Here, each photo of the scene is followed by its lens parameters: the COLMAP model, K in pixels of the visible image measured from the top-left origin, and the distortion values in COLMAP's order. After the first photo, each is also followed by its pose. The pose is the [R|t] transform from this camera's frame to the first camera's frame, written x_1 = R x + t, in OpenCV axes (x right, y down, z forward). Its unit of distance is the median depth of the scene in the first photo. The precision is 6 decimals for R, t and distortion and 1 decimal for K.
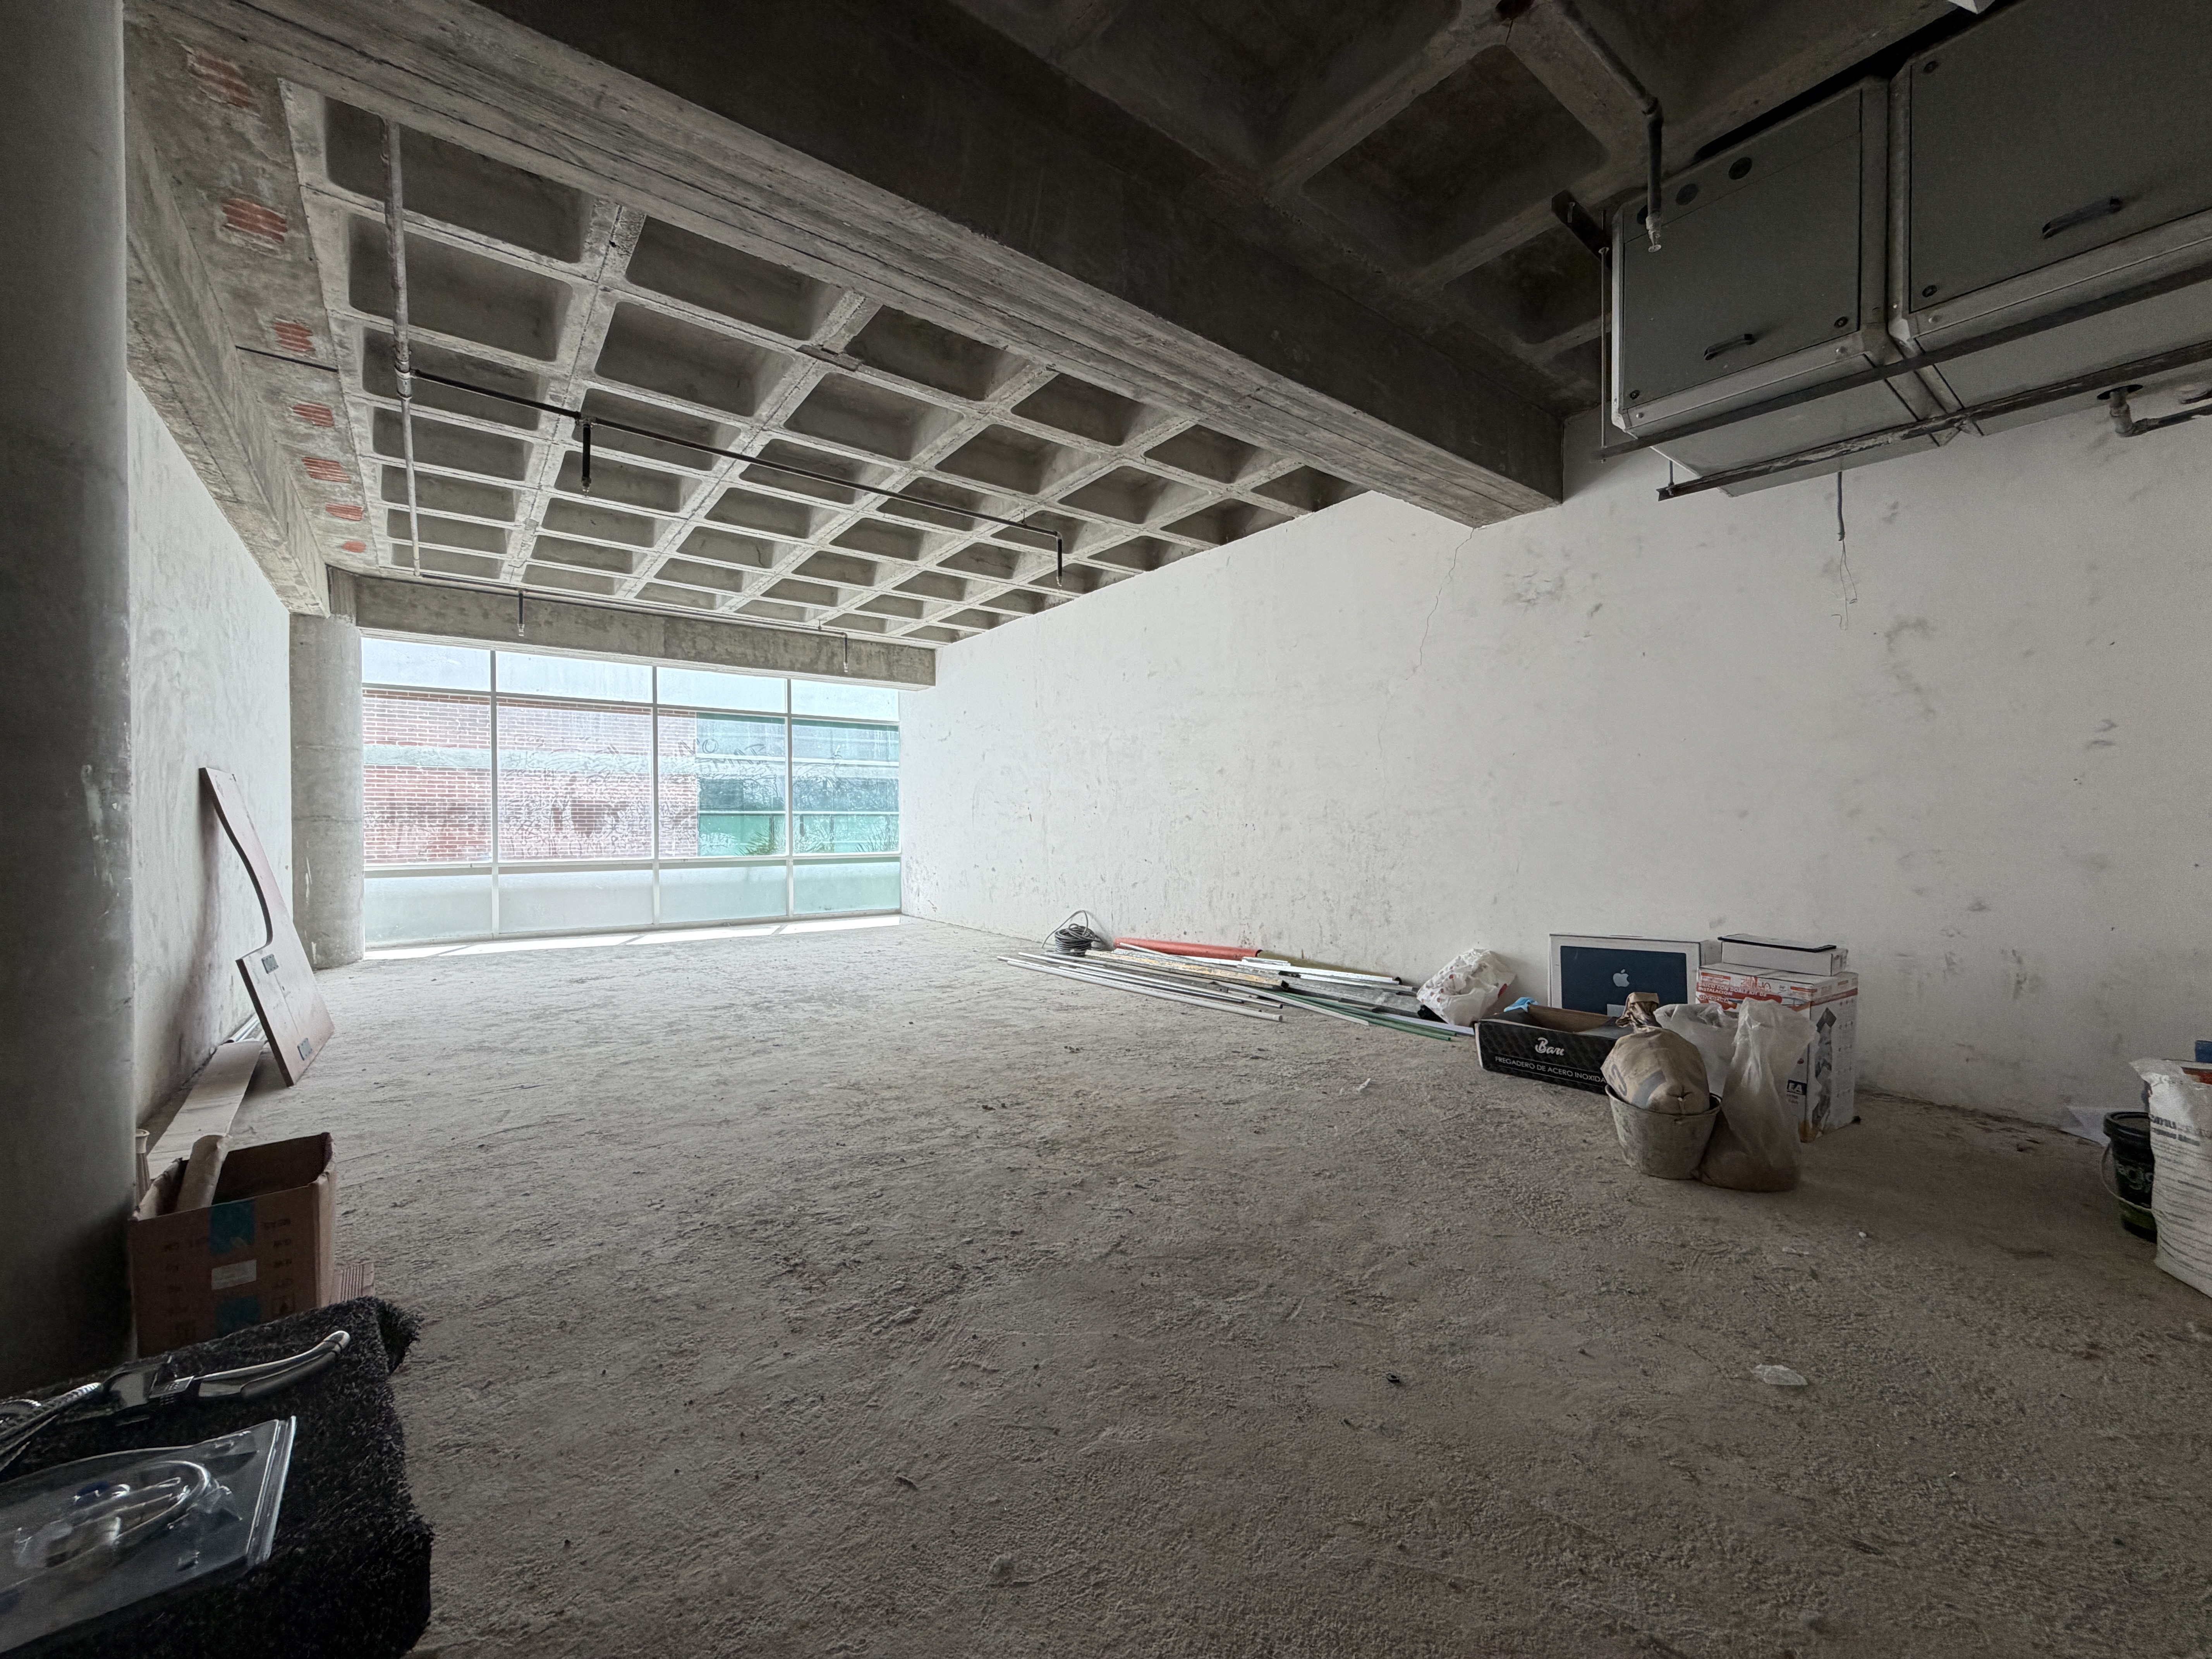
lens RADIAL K [[881.7, 0, 1104.9], [0, 881.7, 833.7], [0, 0, 1]] dist [-0.000464, 0.000281]
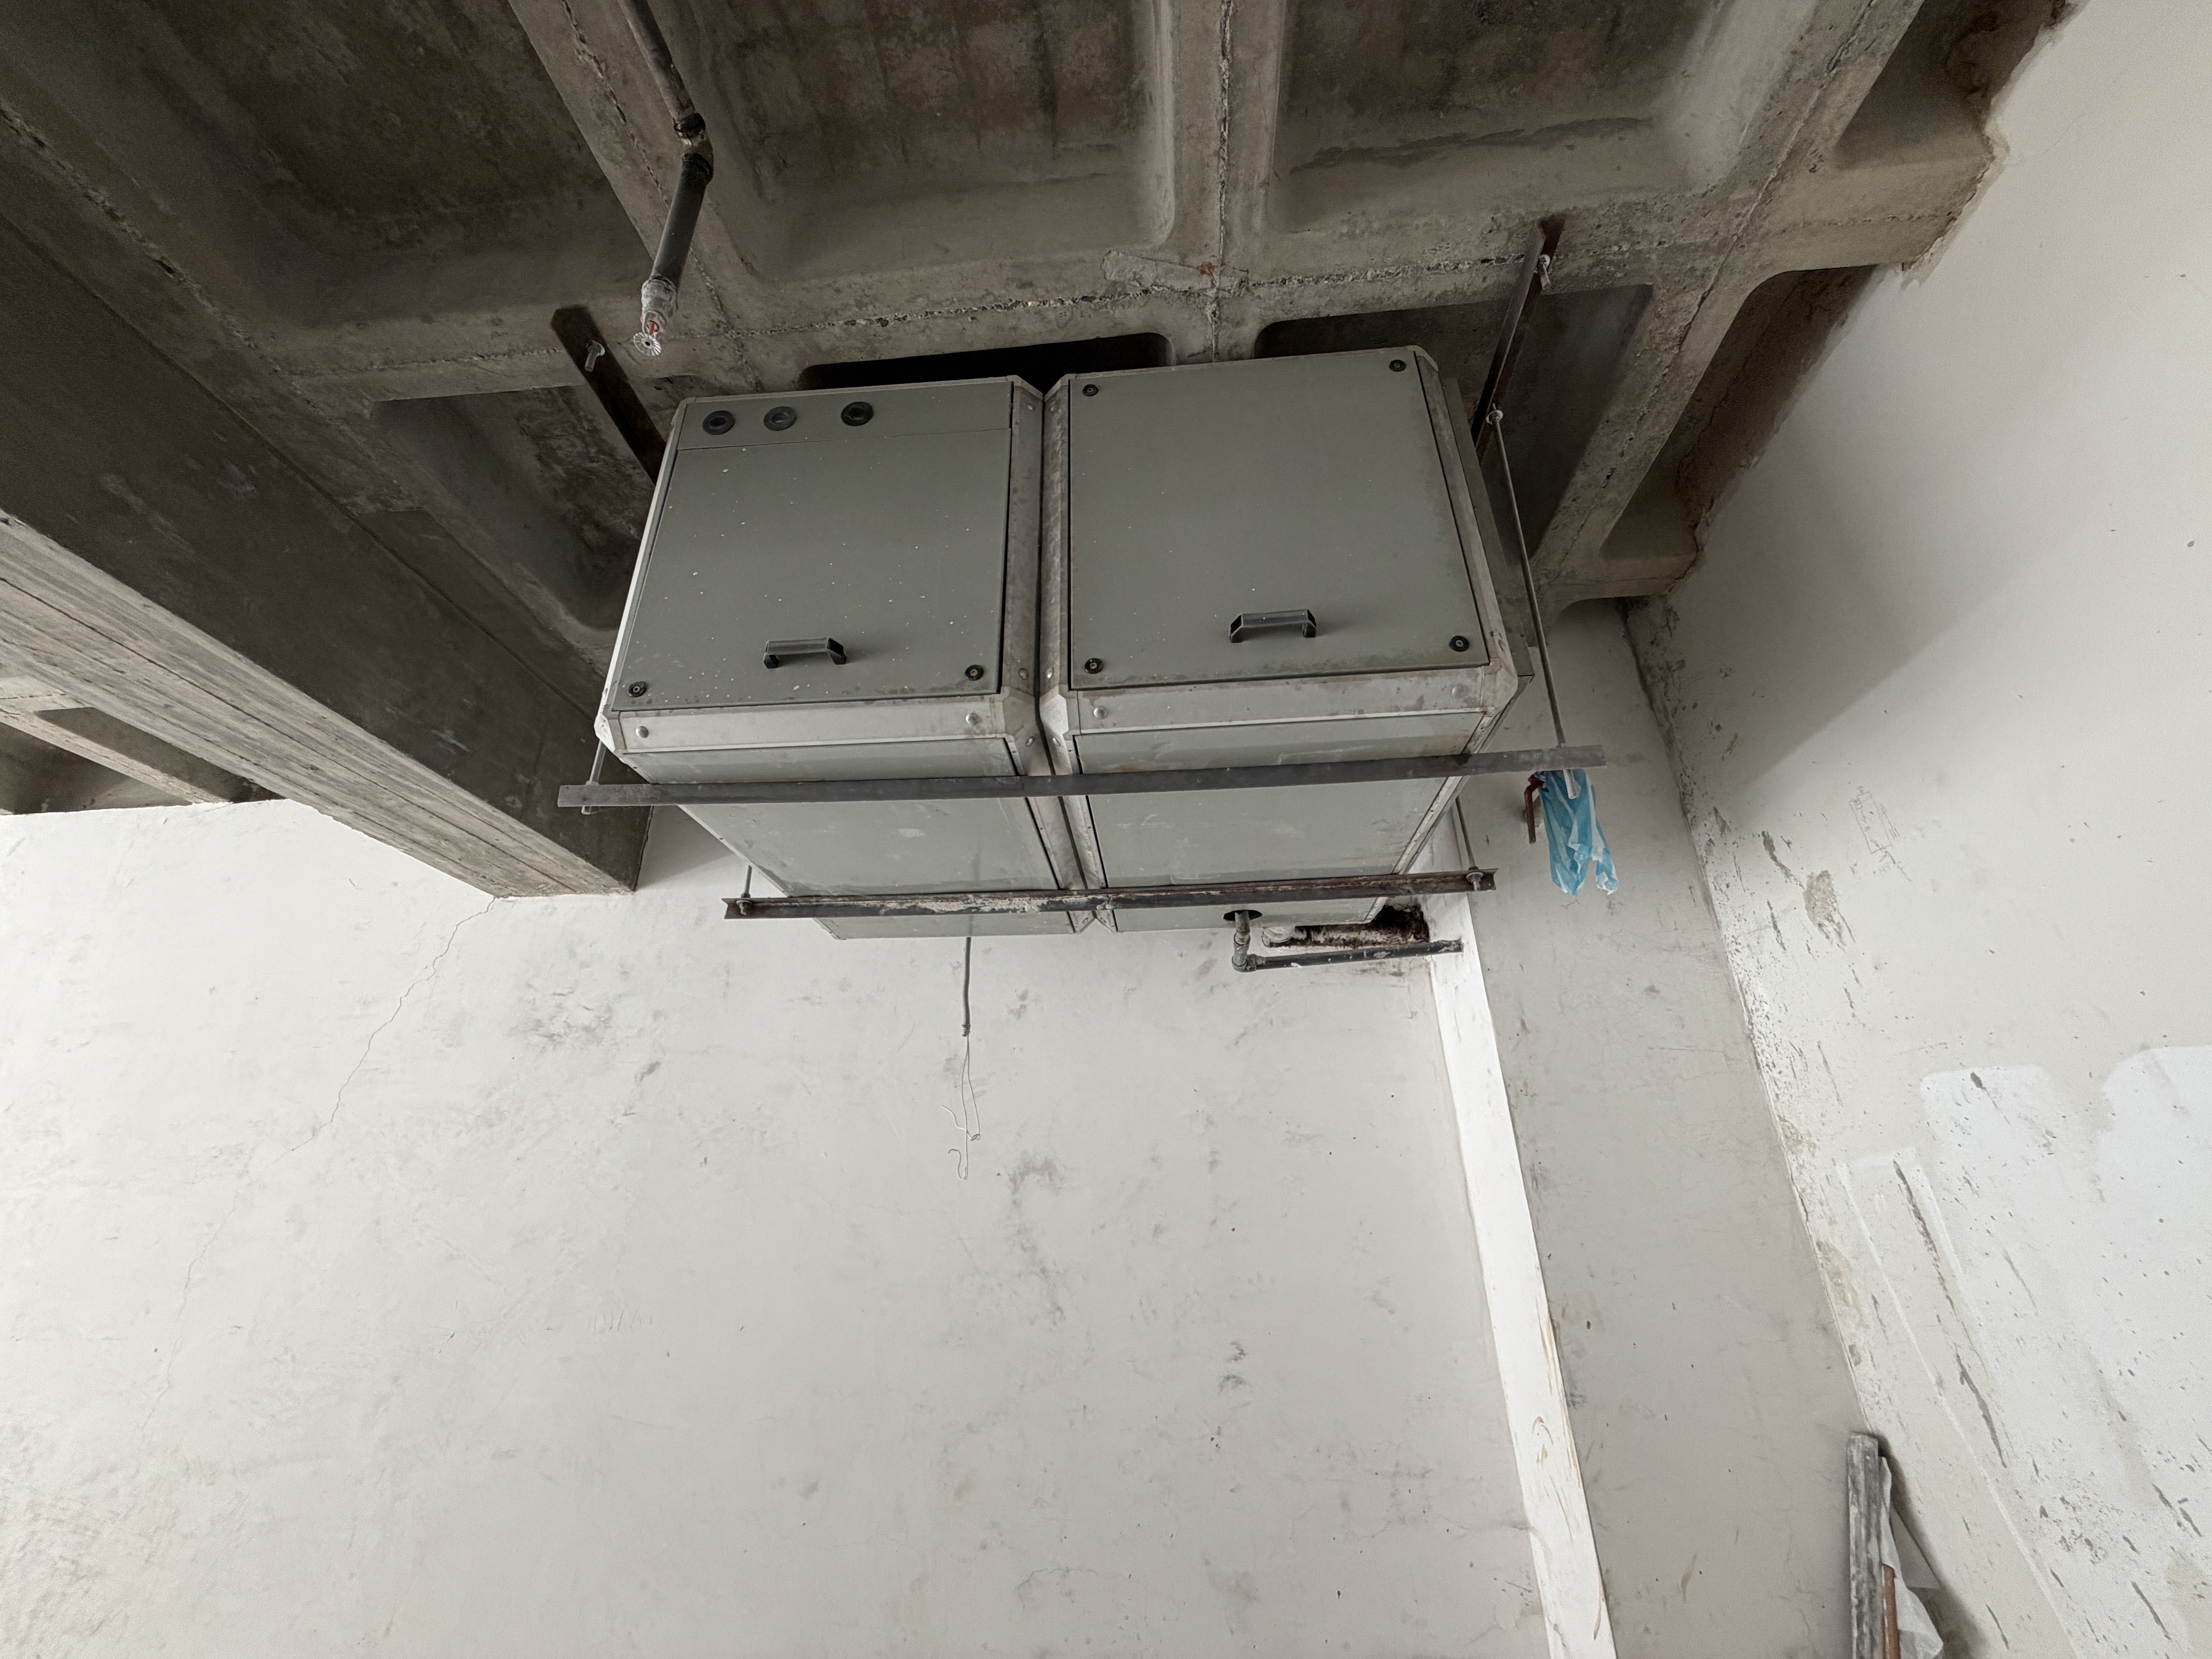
lens RADIAL K [[881.7, 0, 1103.6], [0, 881.7, 827.0], [0, 0, 1]] dist [-0.000464, 0.000281]
pose [[0.670440, 0.298298, 0.679359, 0.440075], [0.018588, 0.908583, -0.417291, -0.213323], [-0.741731, 0.292397, 0.603605, 0.514803]]
